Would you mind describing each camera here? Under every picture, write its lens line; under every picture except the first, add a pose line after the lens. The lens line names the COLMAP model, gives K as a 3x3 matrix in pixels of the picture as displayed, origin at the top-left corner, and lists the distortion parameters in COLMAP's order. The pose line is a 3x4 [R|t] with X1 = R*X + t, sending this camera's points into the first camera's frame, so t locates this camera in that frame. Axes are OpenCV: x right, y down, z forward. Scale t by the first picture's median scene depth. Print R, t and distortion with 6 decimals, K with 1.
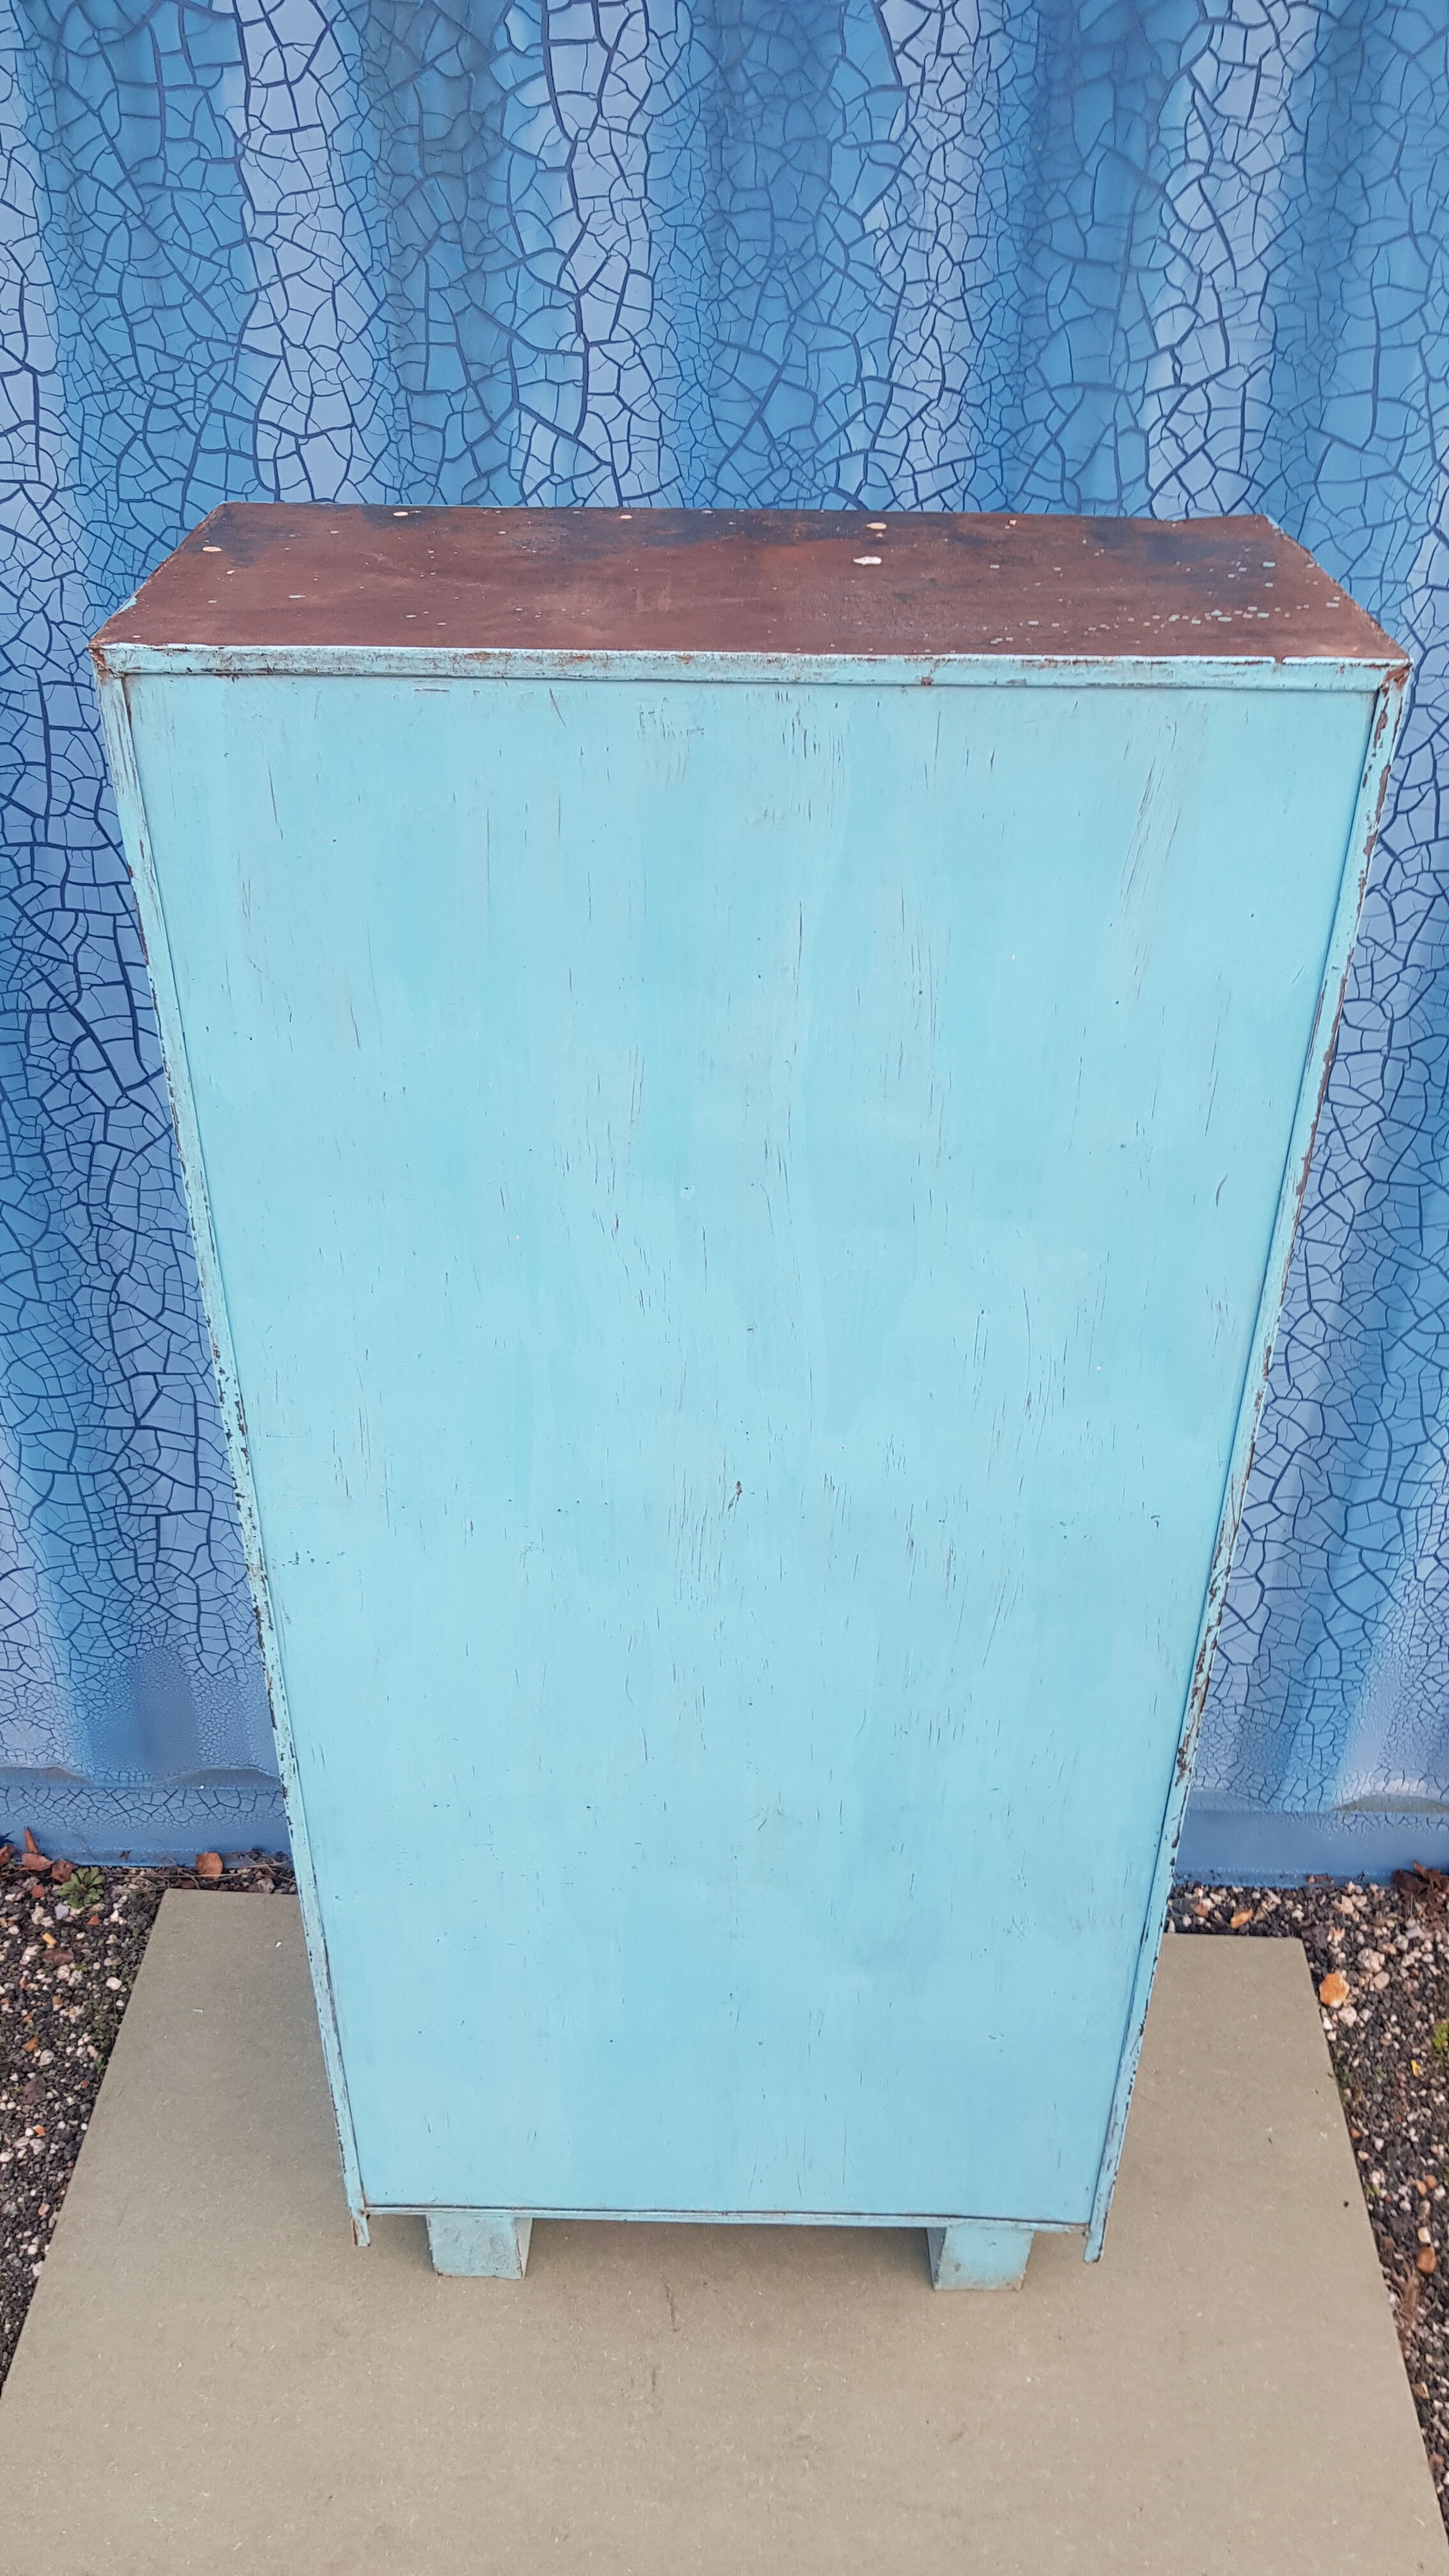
lens RADIAL K [[2008.5, 0, 737.5], [0, 2008.5, 1330.4], [0, 0, 1]] dist [0.048979, -0.097651]
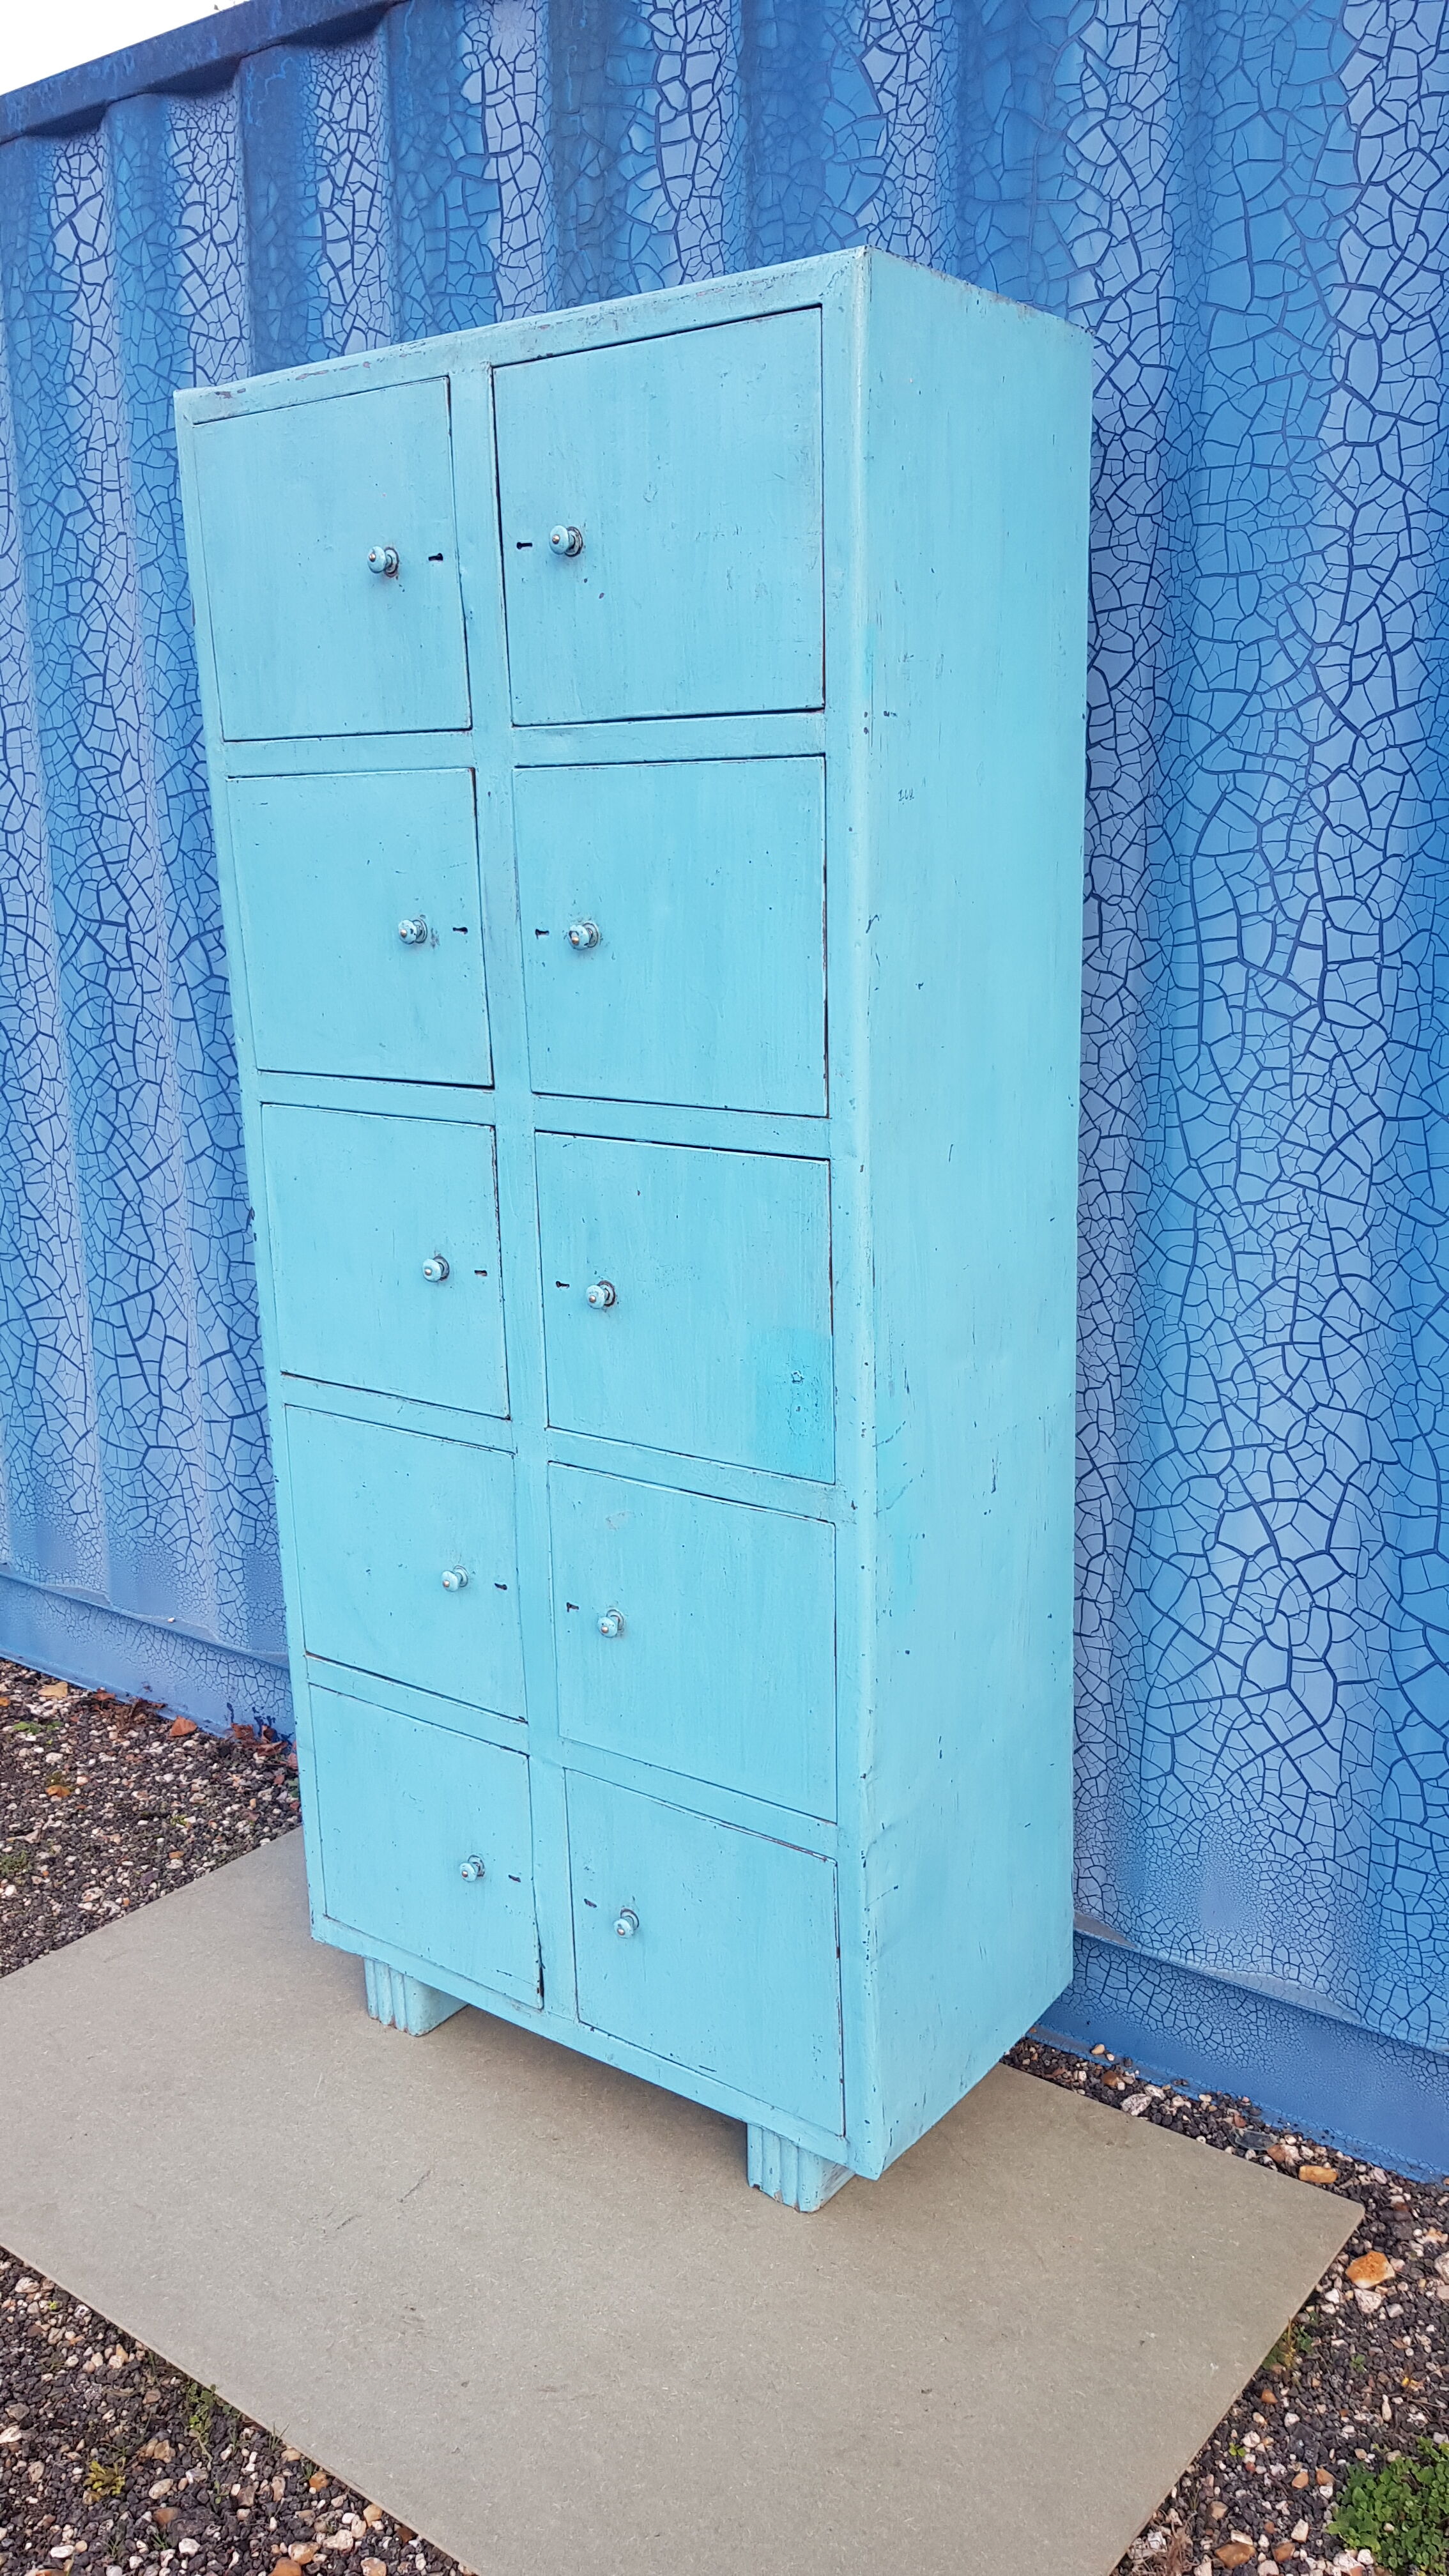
lens RADIAL K [[2008.5, 0, 732.9], [0, 2008.5, 1308.6], [0, 0, 1]] dist [0.048979, -0.097651]
pose [[0.807481, 0.096442, -0.581957, 0.770126], [-0.303049, 0.914226, -0.268983, 0.416236], [0.506099, 0.393560, 0.767447, 0.256492]]
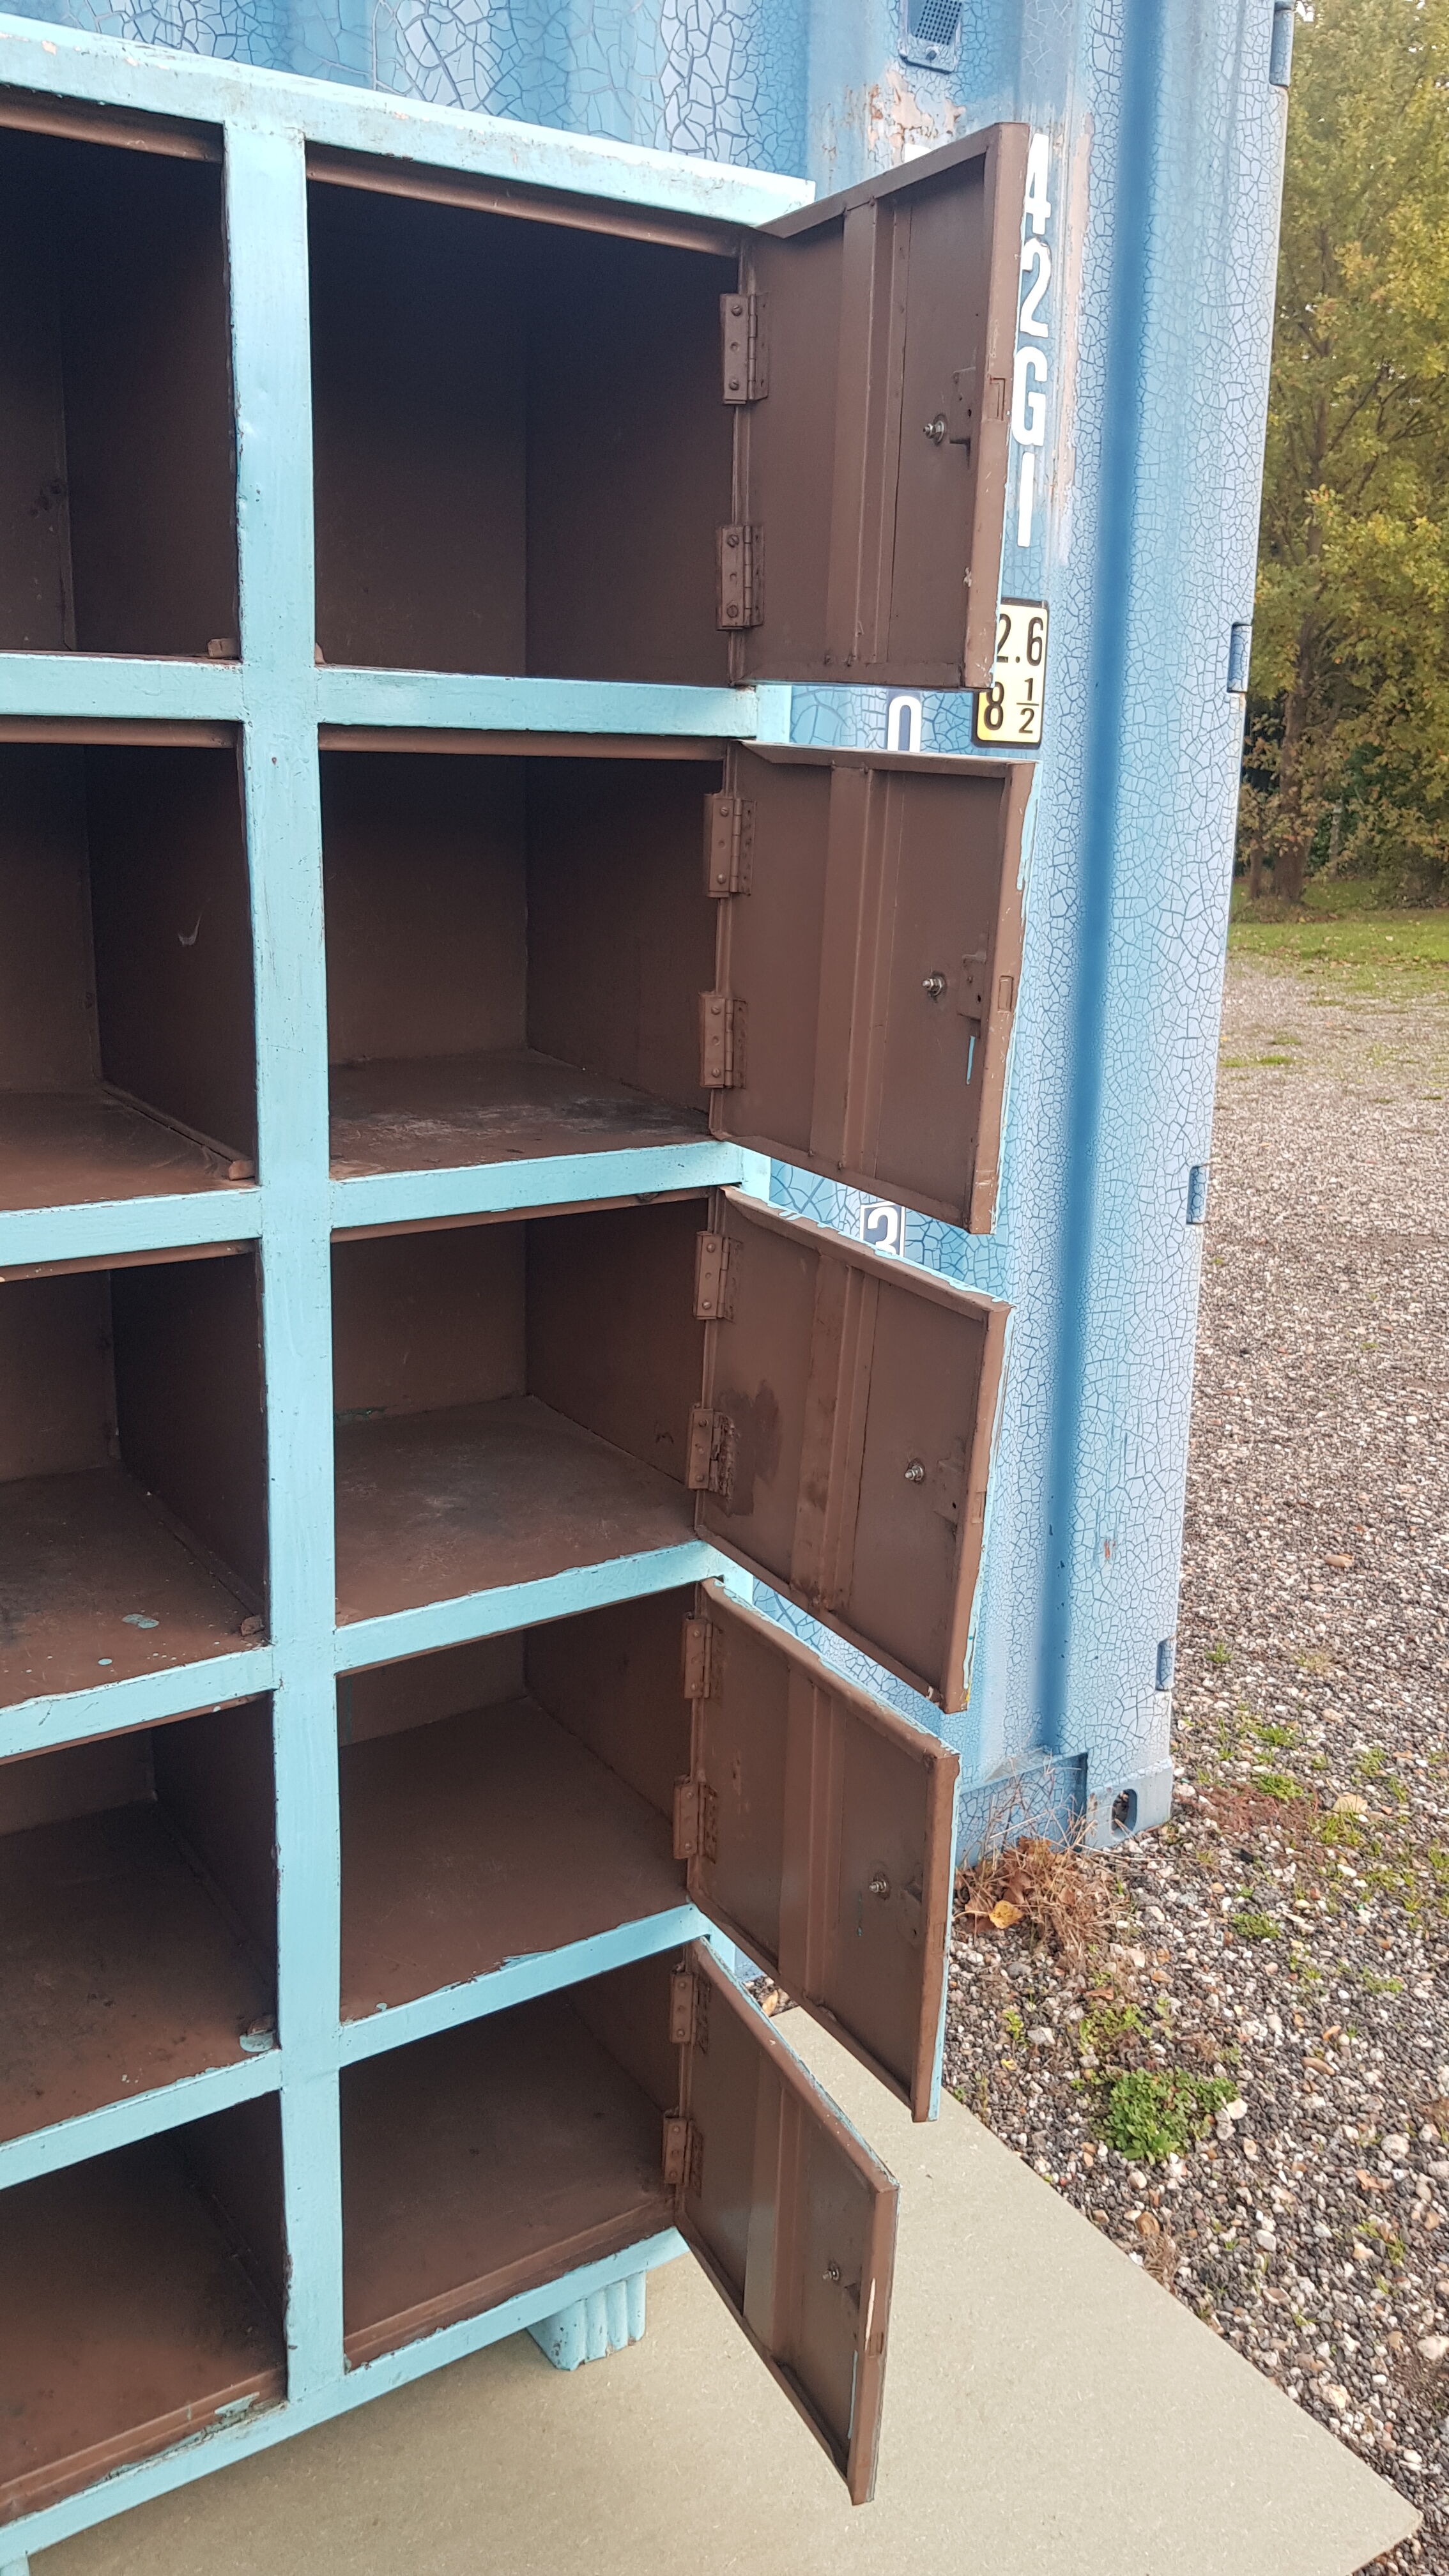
lens RADIAL K [[2008.5, 0, 739.6], [0, 2008.5, 1285.2], [0, 0, 1]] dist [0.048979, -0.097651]
pose [[0.828468, -0.154324, 0.538354, -0.289143], [0.319193, 0.919982, -0.227484, 0.315843], [-0.460170, 0.360302, 0.811435, 0.297355]]
